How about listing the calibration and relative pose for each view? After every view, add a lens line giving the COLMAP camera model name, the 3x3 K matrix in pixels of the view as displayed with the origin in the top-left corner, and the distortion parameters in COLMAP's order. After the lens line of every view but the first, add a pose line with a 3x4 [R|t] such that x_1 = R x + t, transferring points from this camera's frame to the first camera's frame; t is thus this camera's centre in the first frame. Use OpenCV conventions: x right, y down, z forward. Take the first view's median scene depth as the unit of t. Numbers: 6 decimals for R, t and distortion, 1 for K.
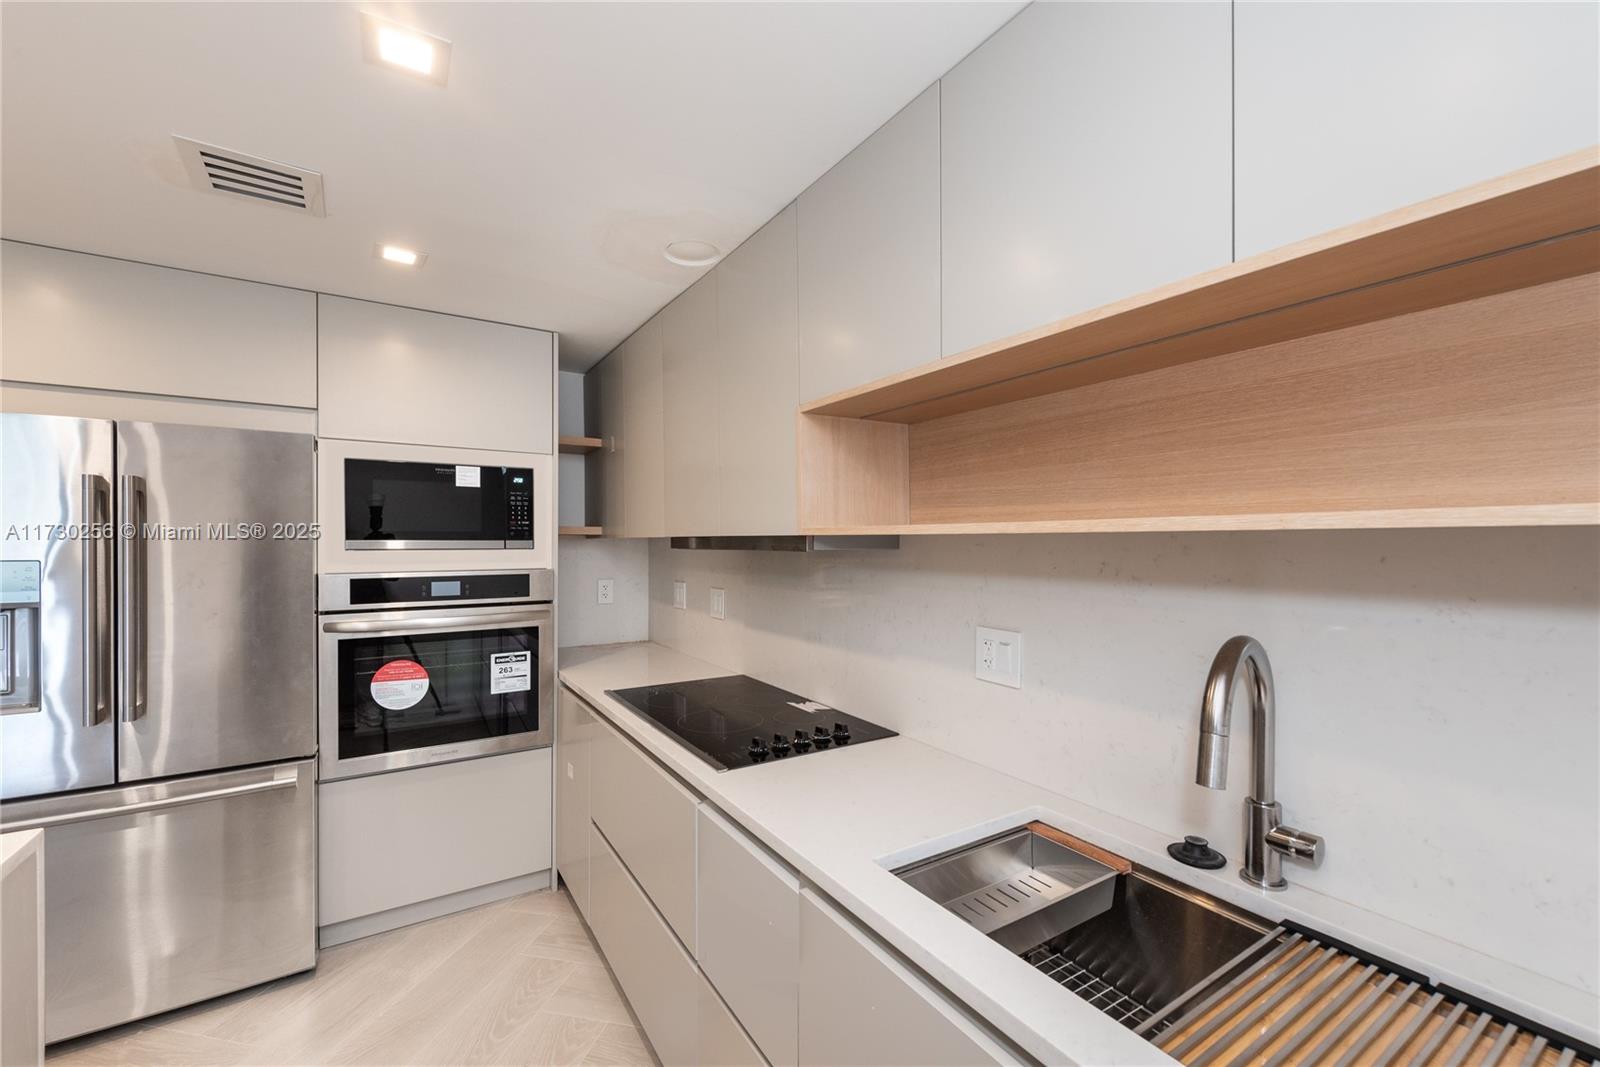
lens RADIAL K [[651.2, 0, 798.1], [0, 651.2, 551.1], [0, 0, 1]] dist [0.001157, 0.001052]
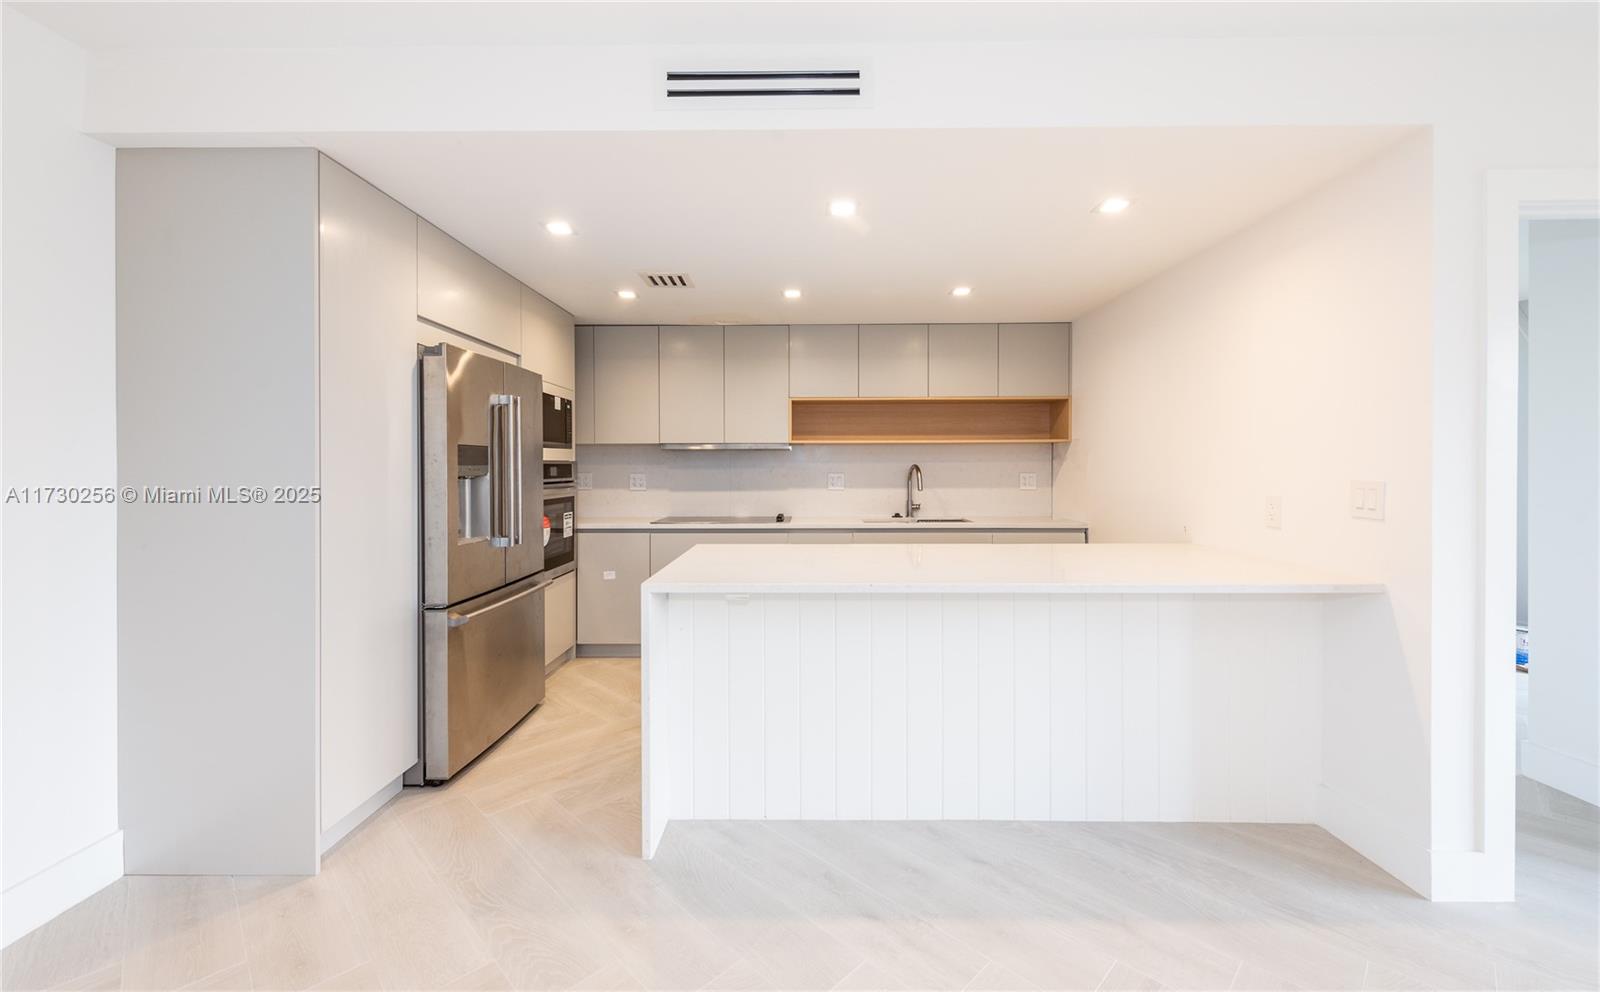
lens RADIAL K [[640.9, 0, 800.5], [0, 640.9, 470.8], [0, 0, 1]] dist [0.004730, -0.001043]
pose [[0.548411, -0.008541, 0.836166, -1.523396], [0.015925, 0.999873, -0.000231, 0.064744], [-0.836058, 0.013443, 0.548477, -0.379484]]
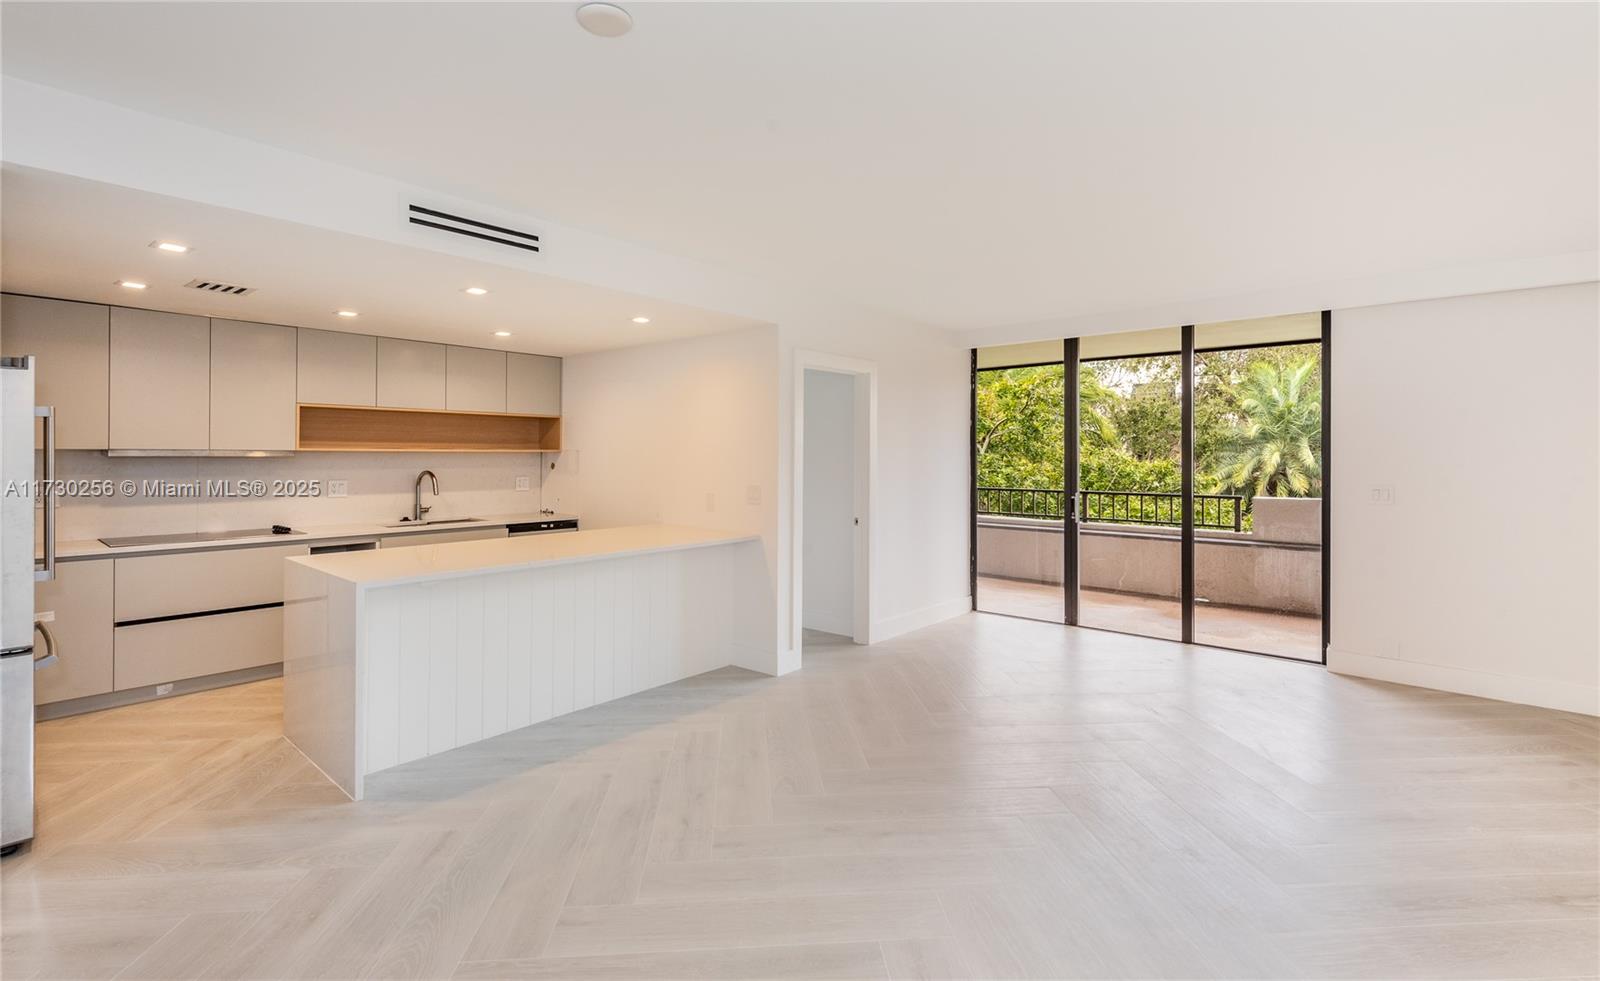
lens RADIAL K [[726.6, 0, 791.1], [0, 726.6, 458.8], [0, 0, 1]] dist [0.007243, -0.000352]
pose [[-0.277803, -0.008022, 0.960605, -2.312323], [0.010294, 0.999883, 0.011326, -0.002145], [-0.960583, 0.013035, -0.277688, -0.092510]]
